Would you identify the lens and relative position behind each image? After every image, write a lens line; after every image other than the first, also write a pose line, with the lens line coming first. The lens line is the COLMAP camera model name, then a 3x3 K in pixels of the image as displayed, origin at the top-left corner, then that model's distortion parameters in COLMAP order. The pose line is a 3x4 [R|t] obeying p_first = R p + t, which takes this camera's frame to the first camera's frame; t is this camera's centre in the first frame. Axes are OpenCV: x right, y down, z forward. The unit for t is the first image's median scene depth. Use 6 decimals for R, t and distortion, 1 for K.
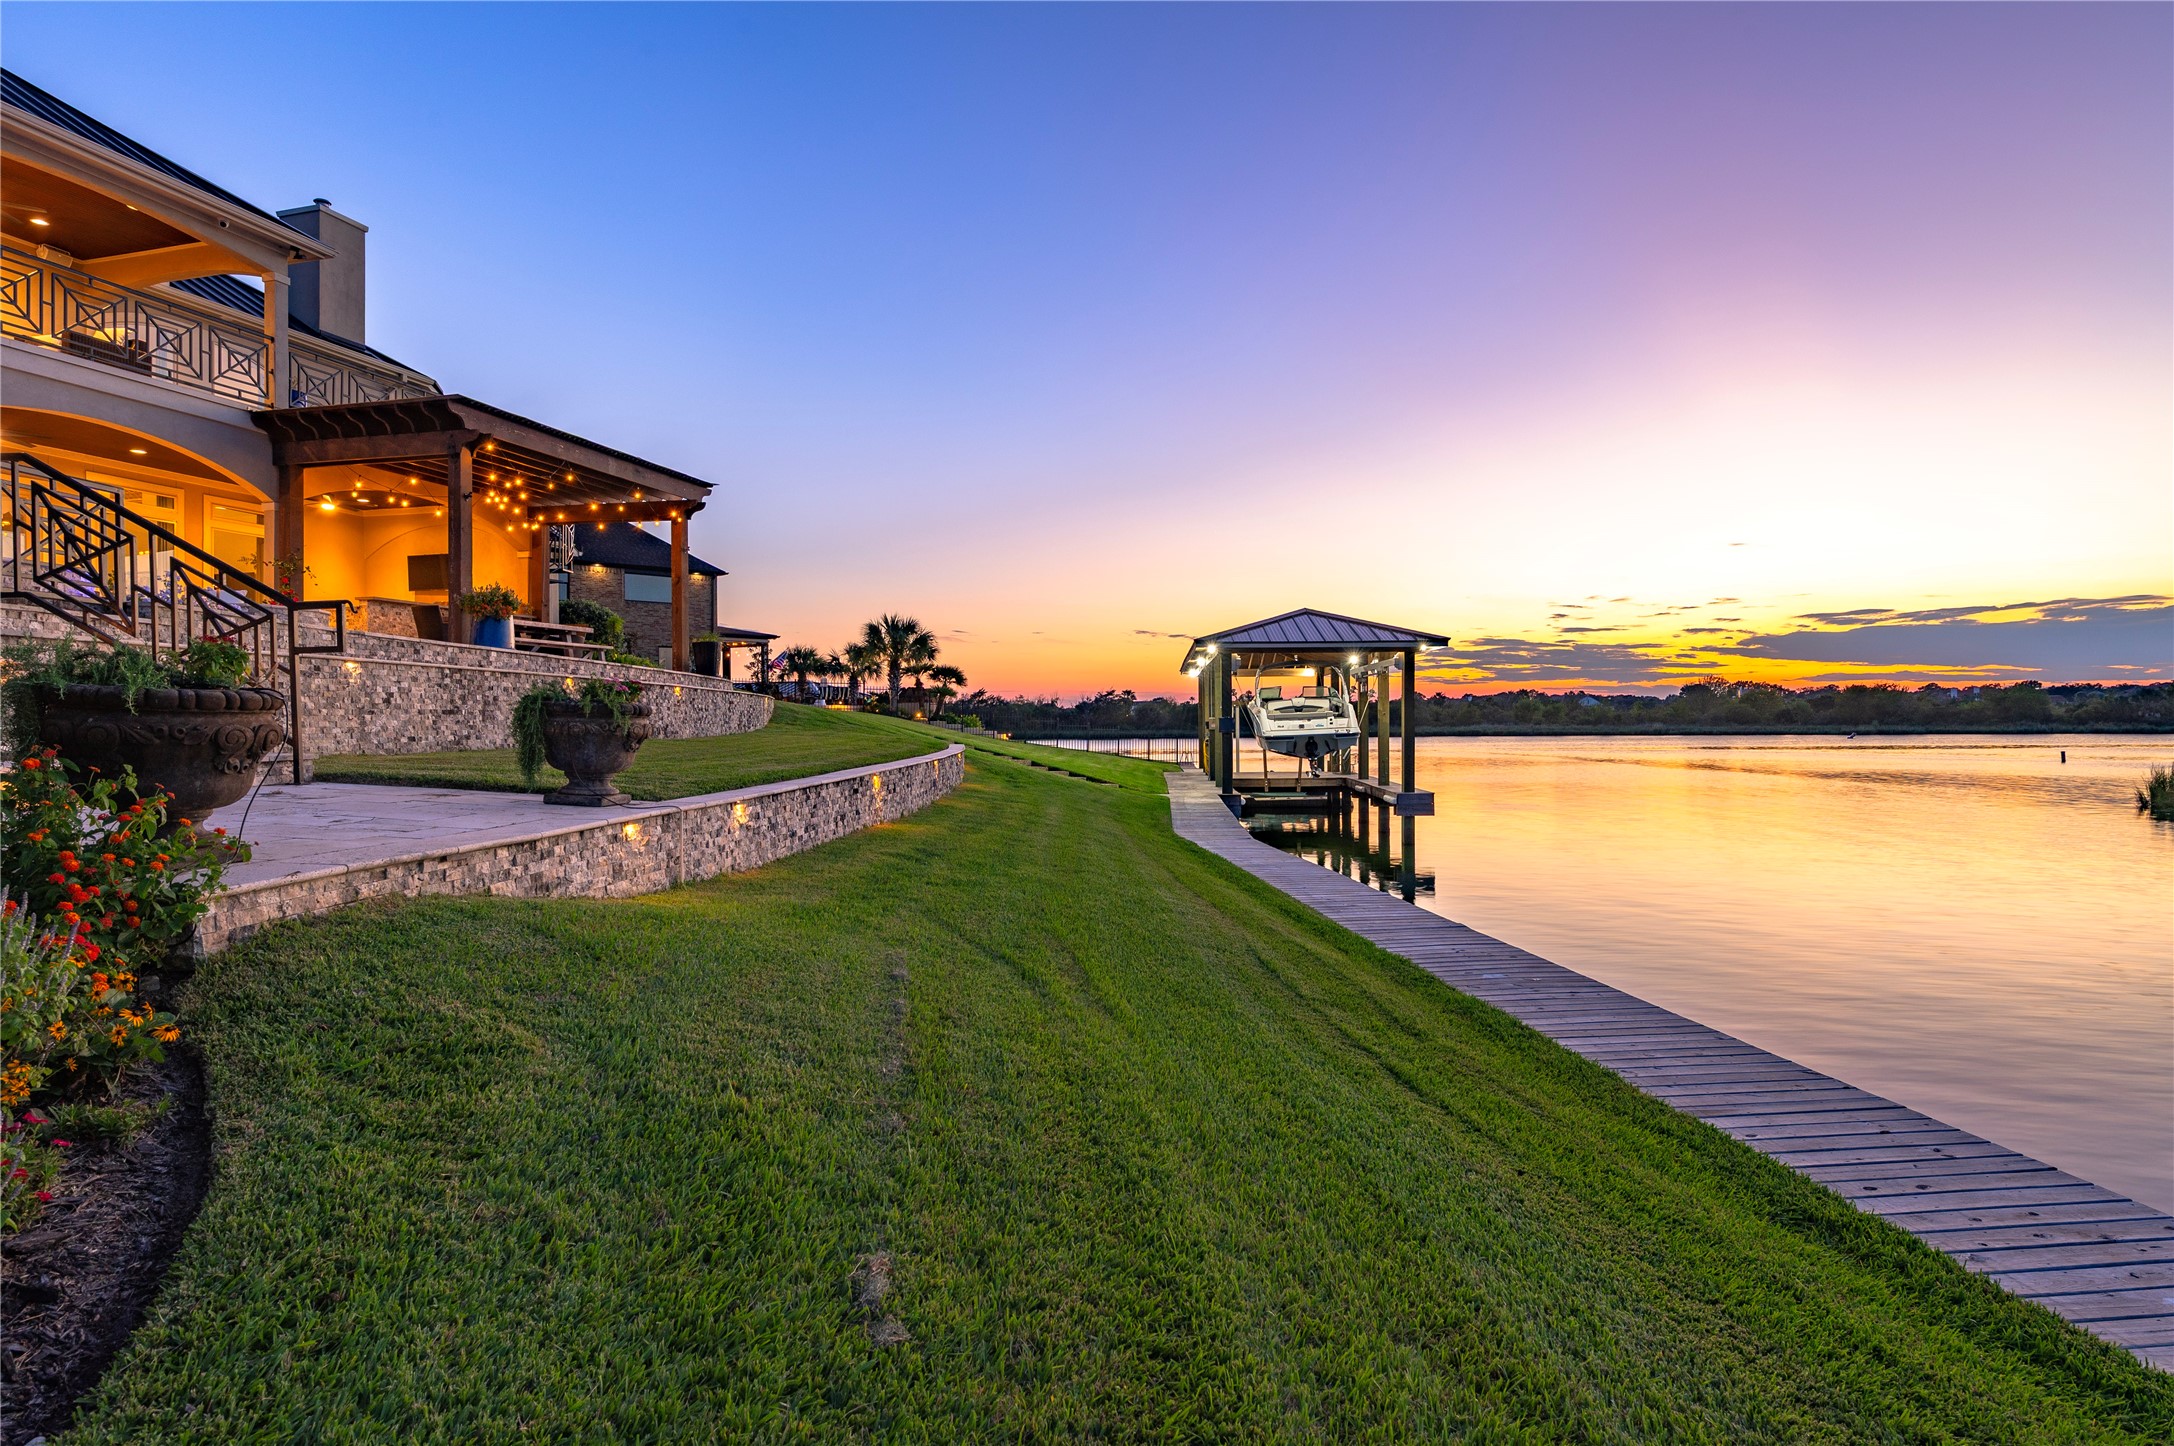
lens RADIAL K [[1143.4, 0, 1087.0], [0, 1143.4, 723.0], [0, 0, 1]] dist [-0.003950, -0.001245]
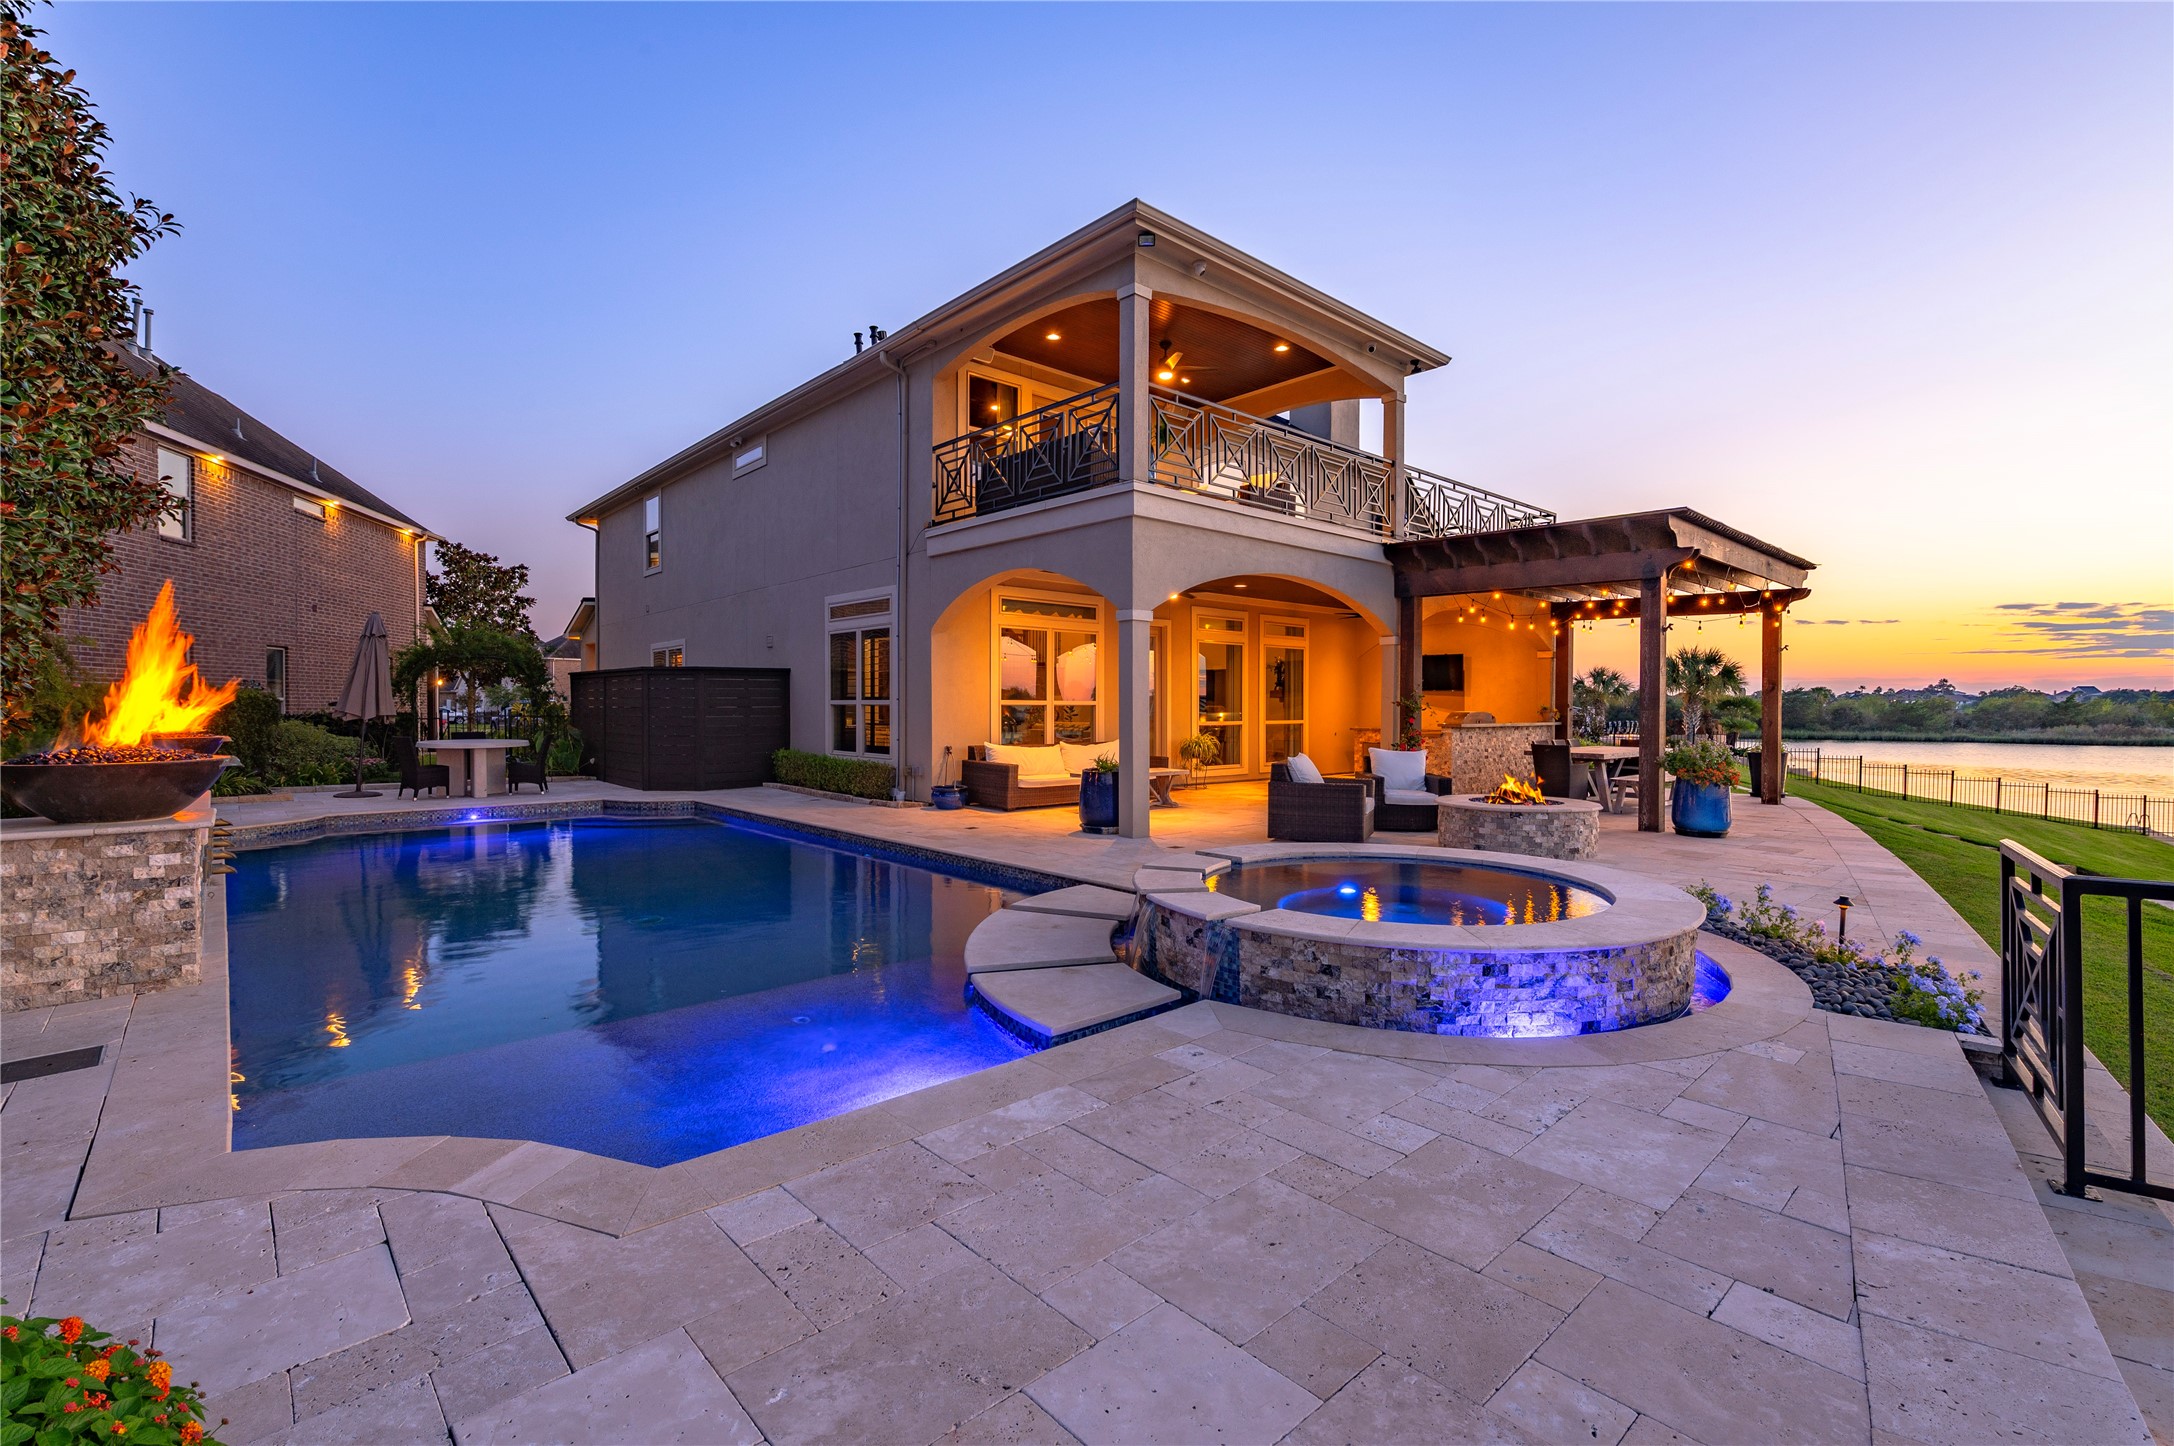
lens RADIAL K [[957.7, 0, 1087.0], [0, 957.7, 723.0], [0, 0, 1]] dist [-0.000979, -0.000581]
pose [[0.839681, 0.016637, -0.542826, -0.450871], [-0.006662, 0.999771, 0.020337, -0.124133], [0.543040, -0.013460, 0.839599, 0.177342]]
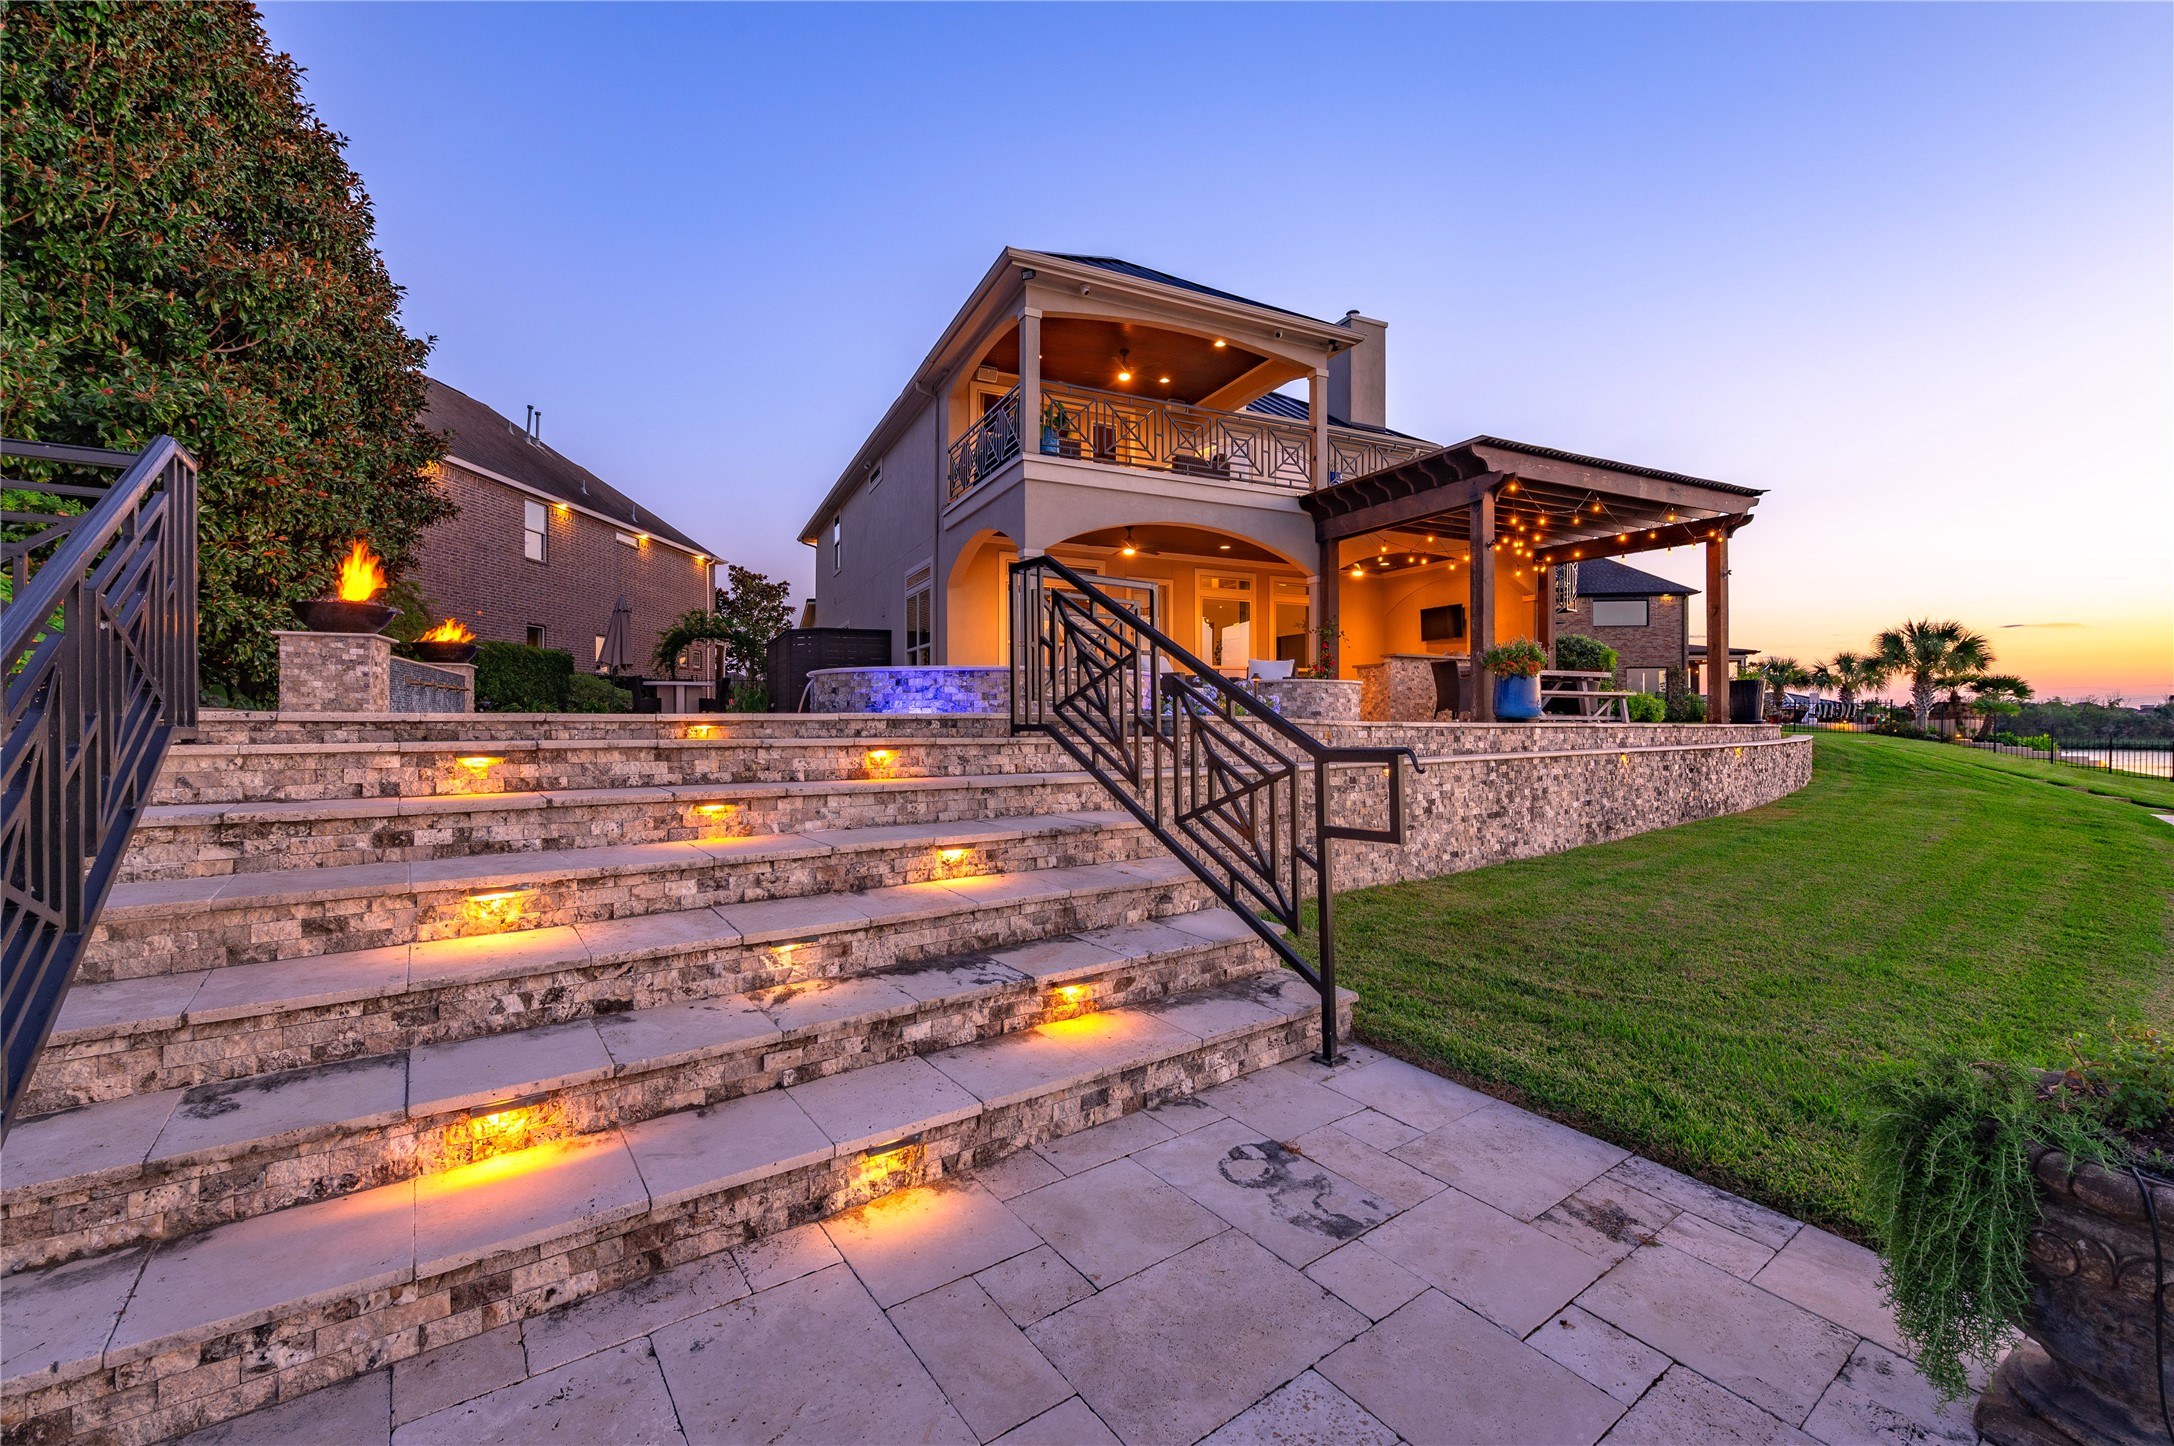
lens RADIAL K [[909.3, 0, 1097.0], [0, 909.3, 720.5], [0, 0, 1]] dist [-0.002304, 0.000057]
pose [[0.651395, 0.002493, -0.758735, -0.164539], [-0.003979, 0.999992, -0.000131, -0.047081], [0.758728, 0.003104, 0.651400, 0.239506]]
